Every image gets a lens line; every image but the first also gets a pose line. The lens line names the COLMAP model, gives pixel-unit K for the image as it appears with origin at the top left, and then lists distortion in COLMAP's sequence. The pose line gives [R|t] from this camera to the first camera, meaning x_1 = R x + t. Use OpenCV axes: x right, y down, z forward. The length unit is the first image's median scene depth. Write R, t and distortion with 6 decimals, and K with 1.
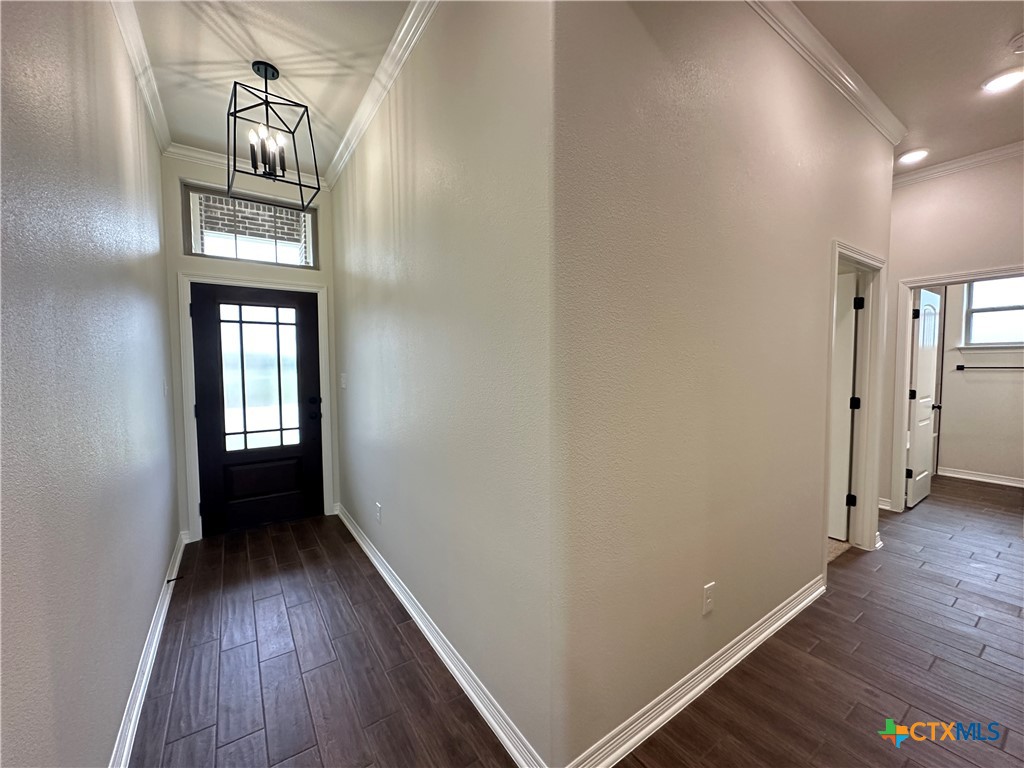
lens RADIAL K [[407.5, 0, 509.4], [0, 407.5, 378.3], [0, 0, 1]] dist [-0.003222, 0.000338]
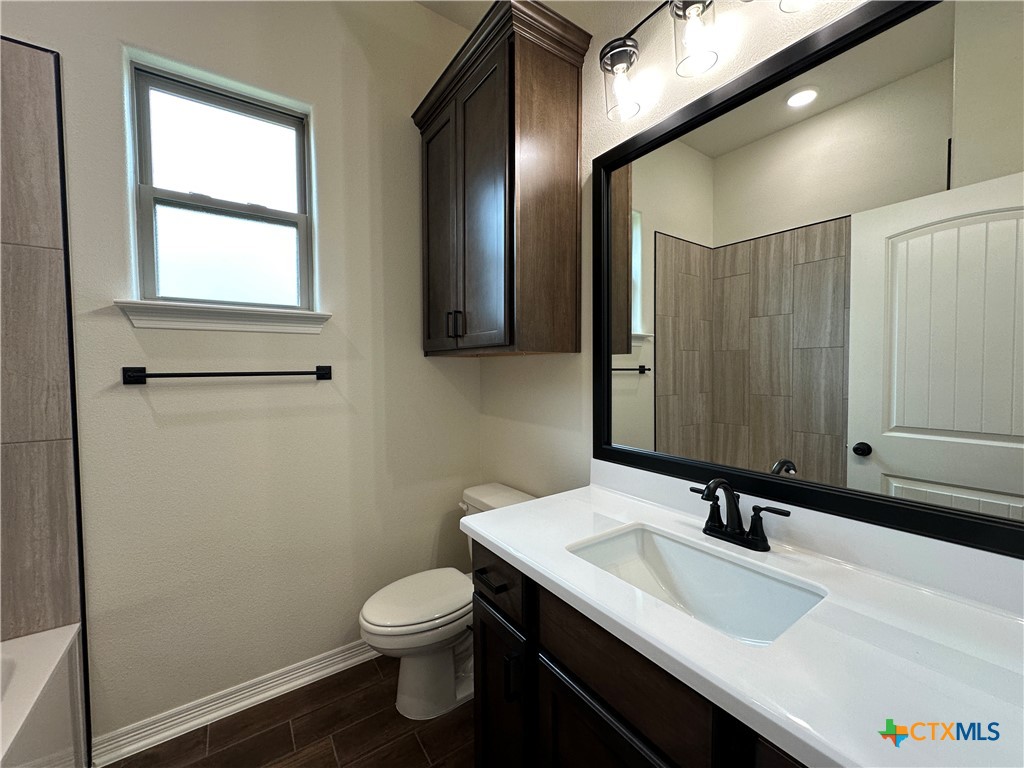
lens RADIAL K [[407.5, 0, 510.4], [0, 407.5, 379.0], [0, 0, 1]] dist [-0.003222, 0.000338]
pose [[-0.009573, -0.026169, 0.999612, 0.823340], [0.067977, 0.997328, 0.026760, -0.013510], [-0.997641, 0.068206, -0.007768, 0.739683]]
